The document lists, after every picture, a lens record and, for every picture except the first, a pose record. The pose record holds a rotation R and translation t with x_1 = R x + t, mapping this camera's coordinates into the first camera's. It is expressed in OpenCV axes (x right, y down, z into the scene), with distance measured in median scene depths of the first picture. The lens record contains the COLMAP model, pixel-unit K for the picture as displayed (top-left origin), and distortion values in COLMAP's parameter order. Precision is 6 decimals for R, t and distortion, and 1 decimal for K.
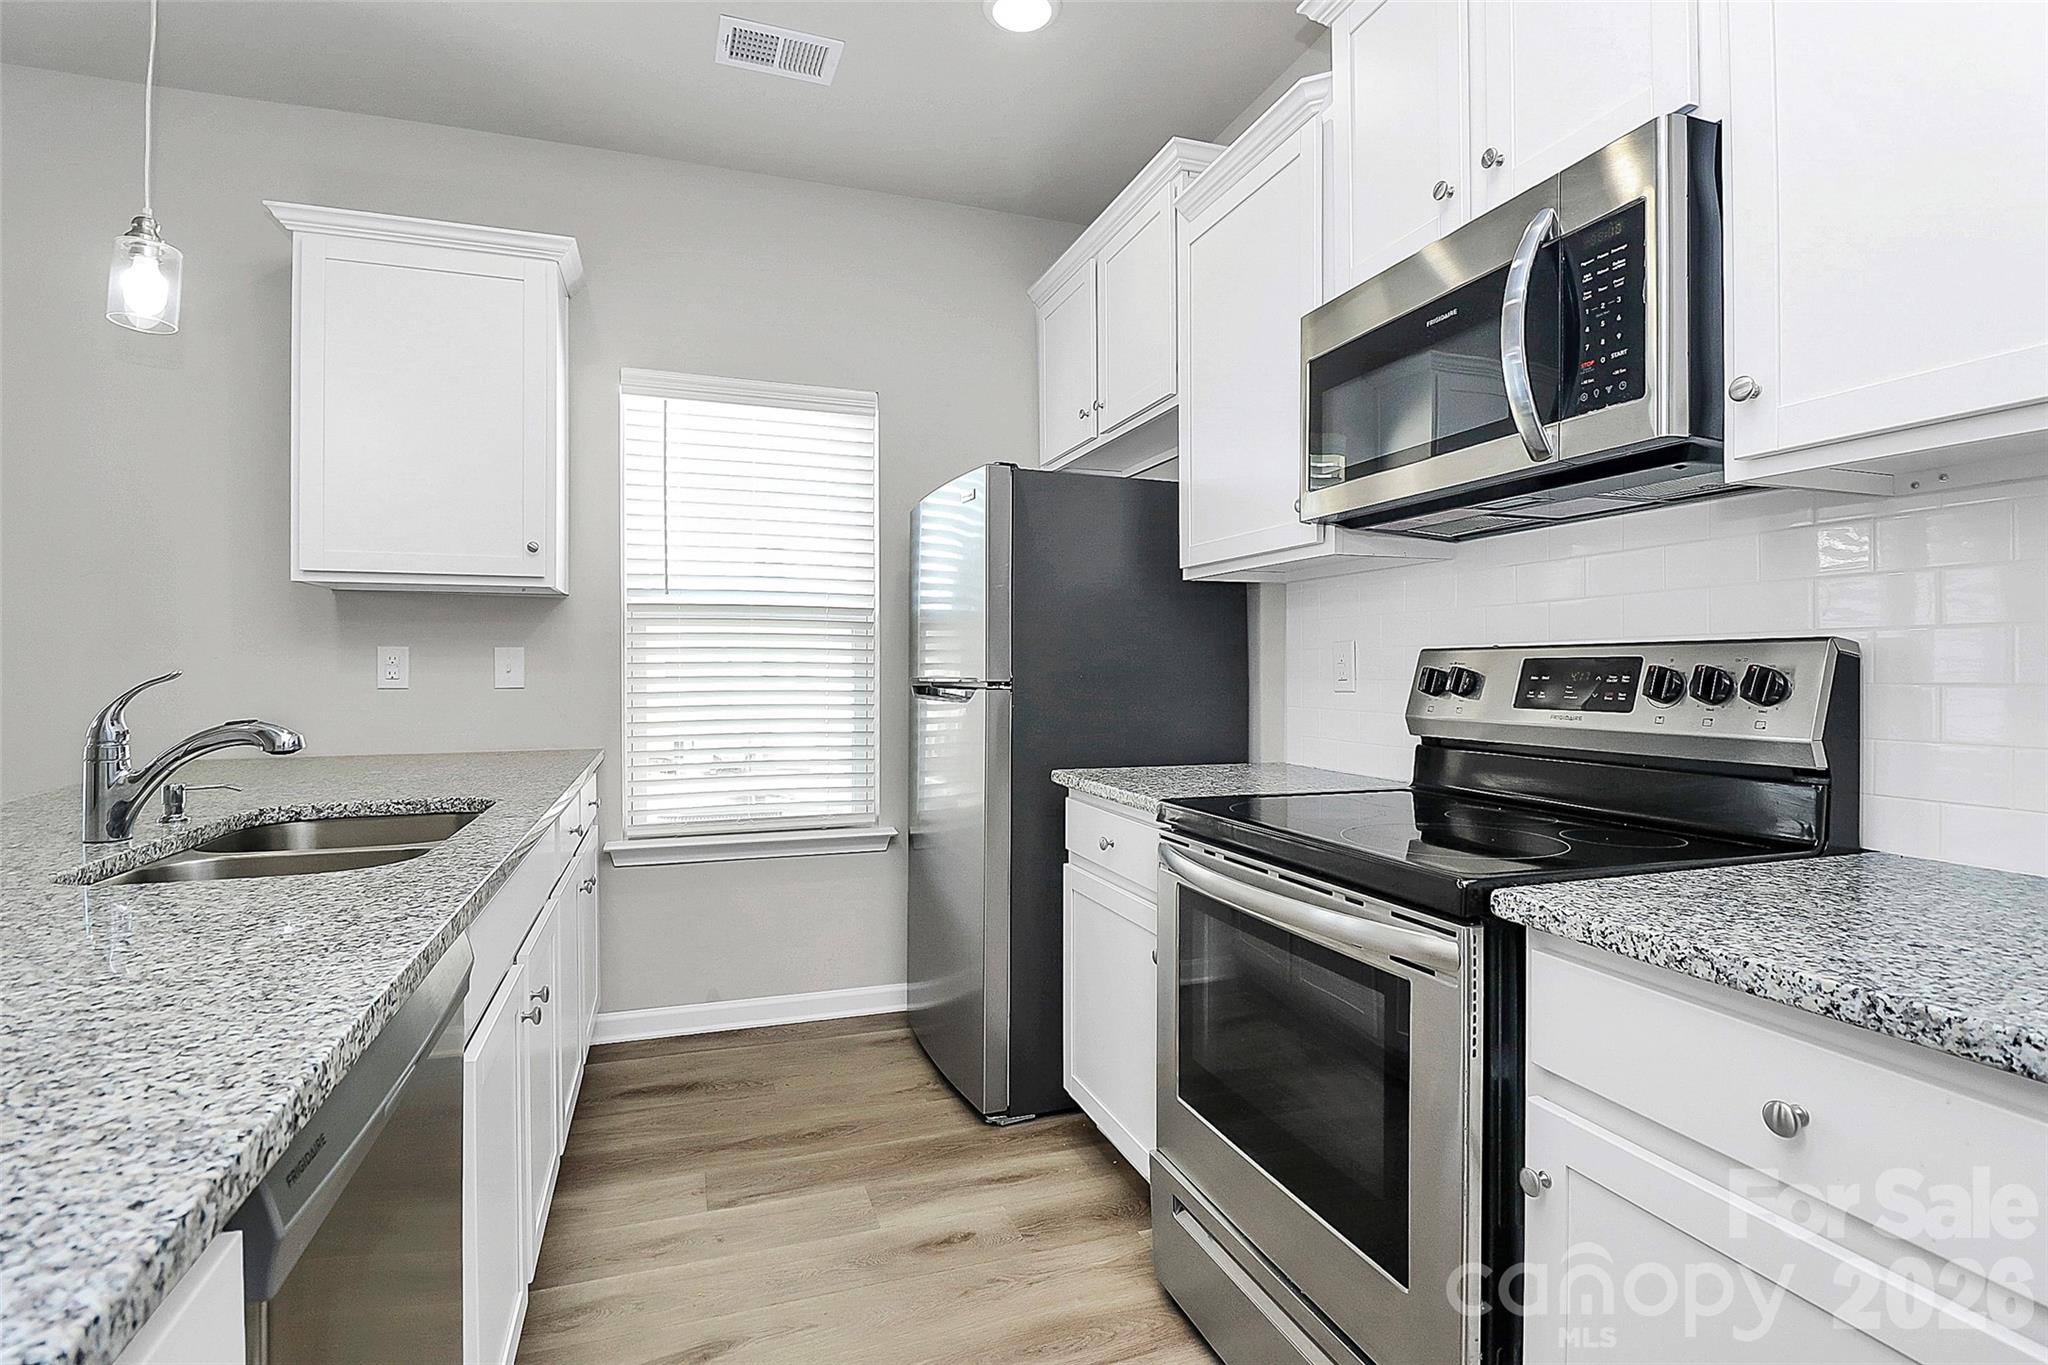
lens RADIAL K [[996.1, 0, 992.2], [0, 996.1, 669.3], [0, 0, 1]] dist [0.007907, -0.011091]
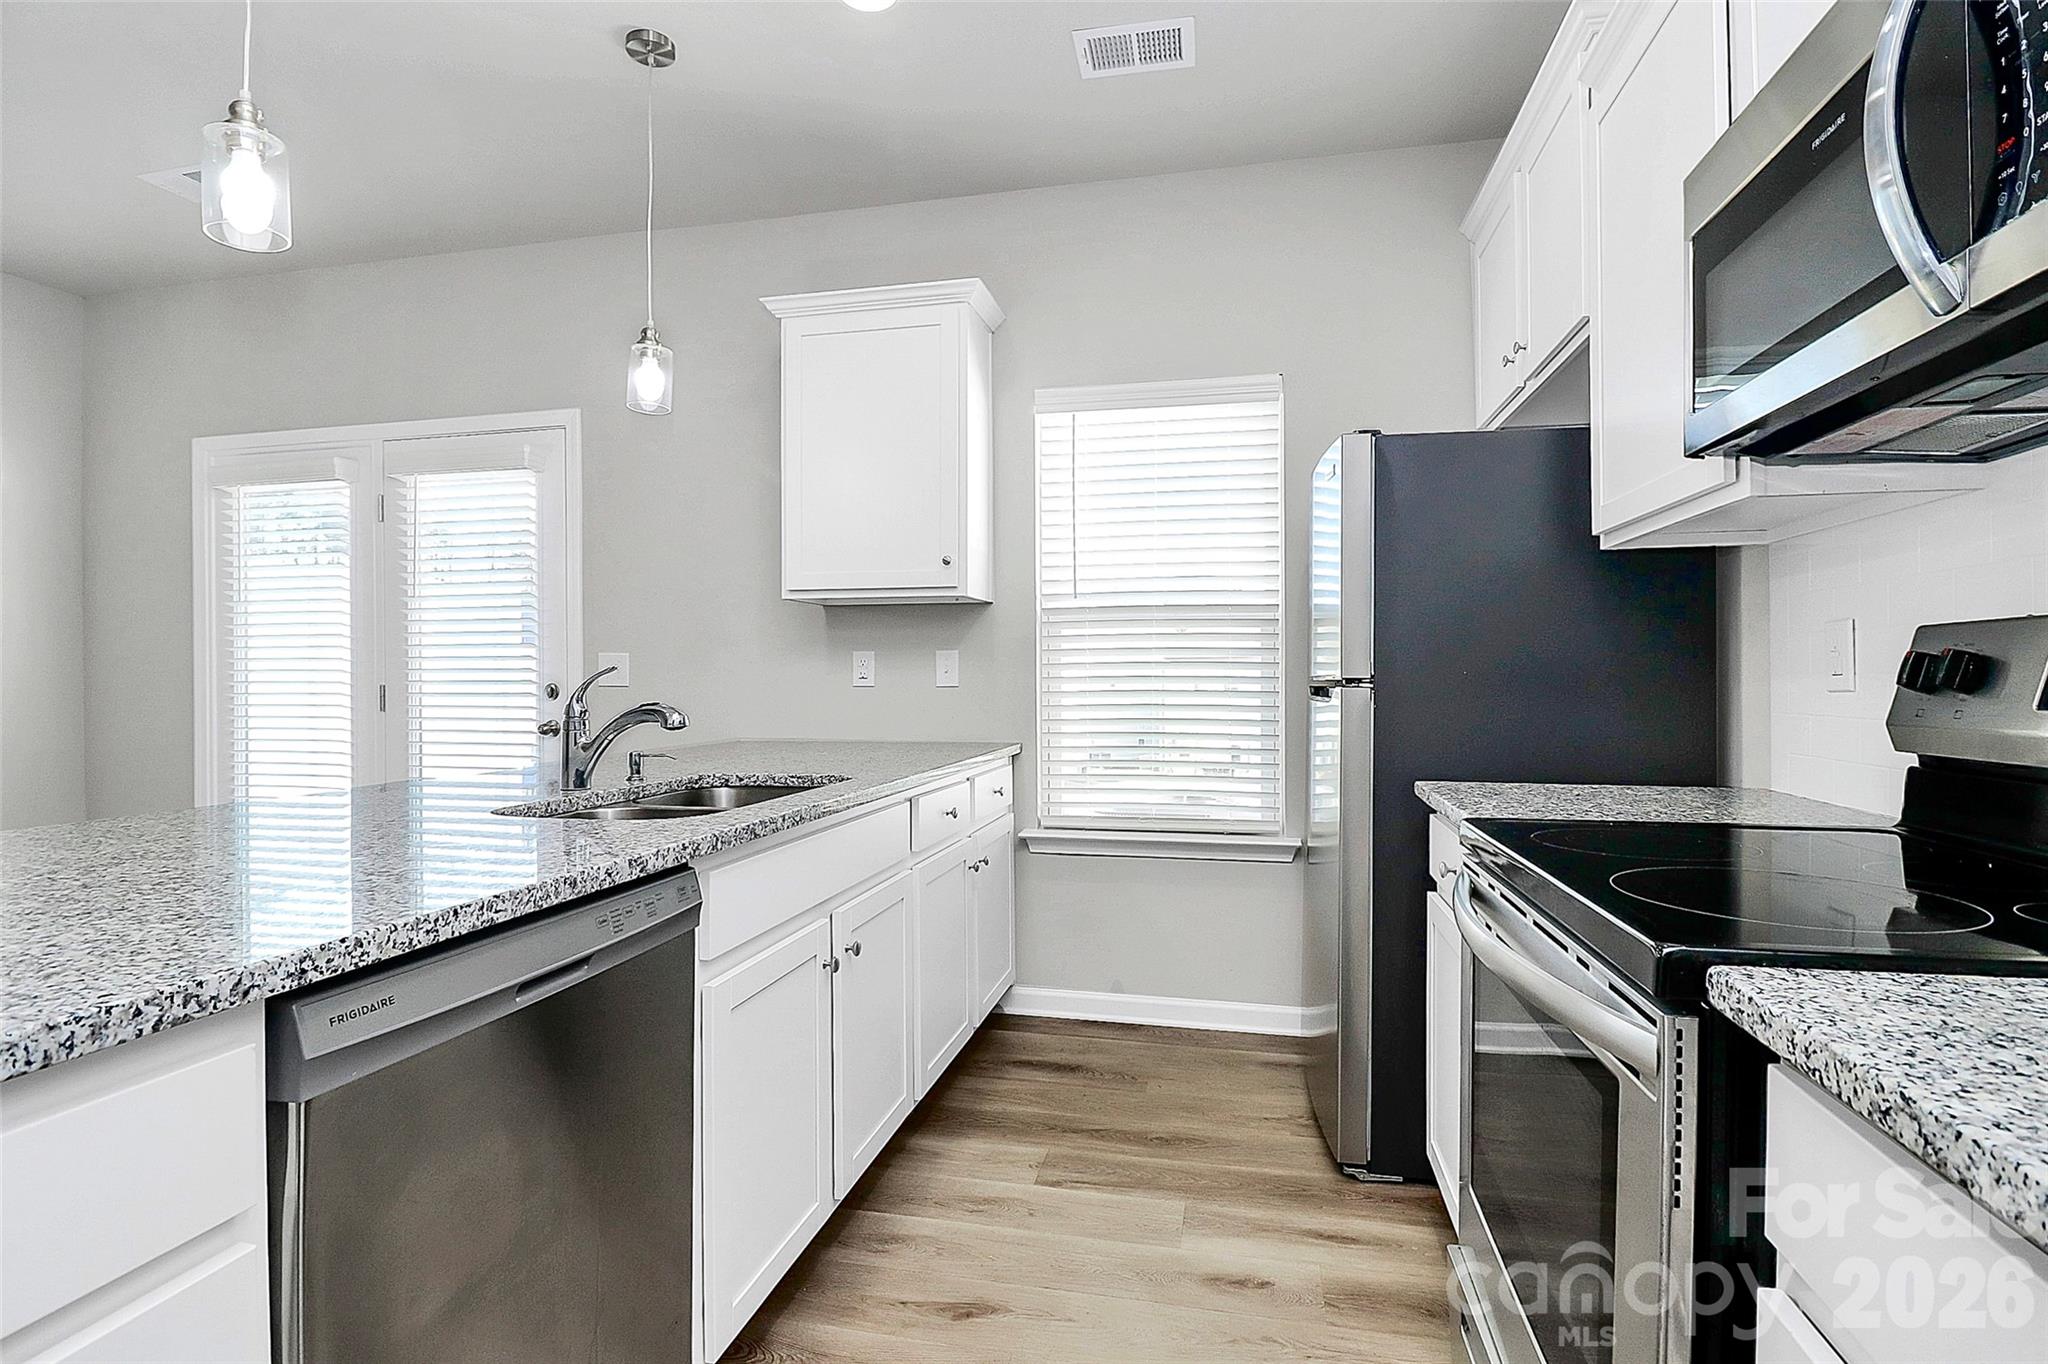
lens RADIAL K [[996.1, 0, 1017.2], [0, 996.1, 680.1], [0, 0, 1]] dist [0.007907, -0.011091]
pose [[0.857497, 0.000232, -0.514489, 0.199587], [0.000184, 1.000000, 0.000758, 0.012618], [0.514489, -0.000744, 0.857496, 0.082834]]
